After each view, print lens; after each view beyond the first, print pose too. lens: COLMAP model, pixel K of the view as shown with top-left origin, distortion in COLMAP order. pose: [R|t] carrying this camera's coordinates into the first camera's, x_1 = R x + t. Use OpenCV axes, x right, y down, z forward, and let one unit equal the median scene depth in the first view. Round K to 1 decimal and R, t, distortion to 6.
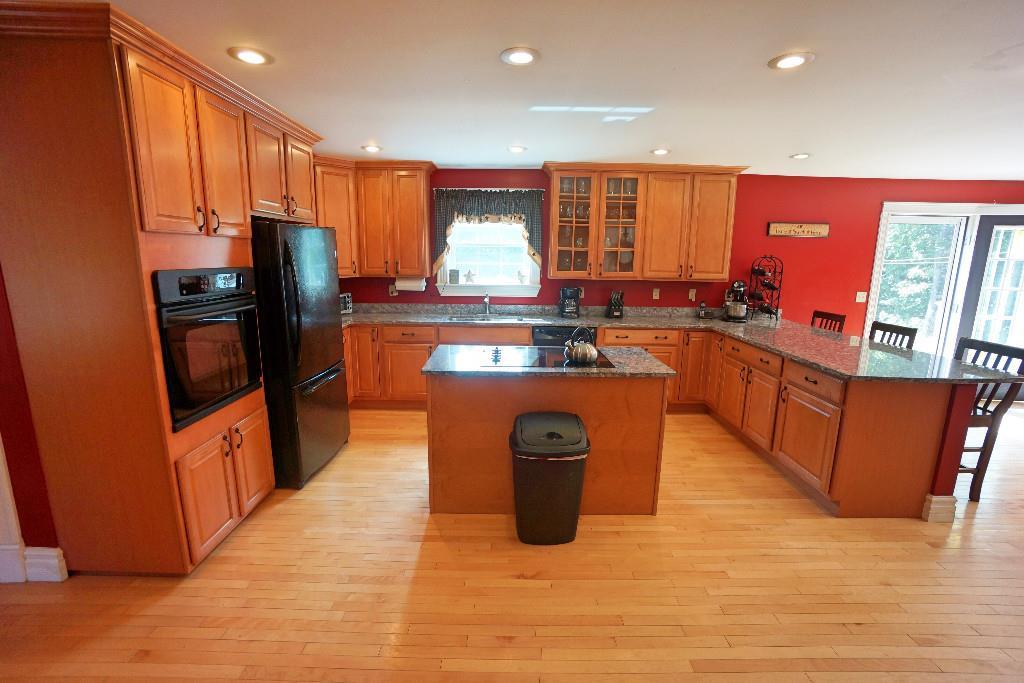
lens RADIAL K [[448.6, 0, 509.4], [0, 448.6, 339.2], [0, 0, 1]] dist [-0.039543, 0.000415]
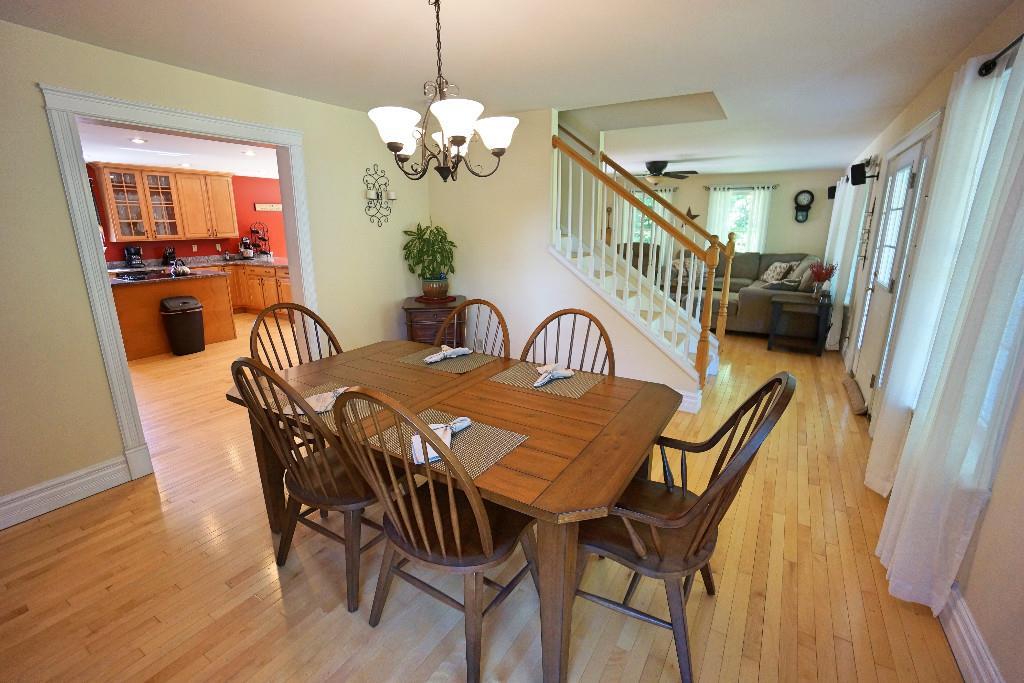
lens RADIAL K [[448.6, 0, 509.4], [0, 448.6, 339.2], [0, 0, 1]] dist [-0.039543, 0.000415]
pose [[0.520677, -0.221699, 0.824466, -0.478195], [0.161752, 0.973822, 0.159710, 0.155449], [-0.838291, 0.050202, 0.542907, -0.824196]]
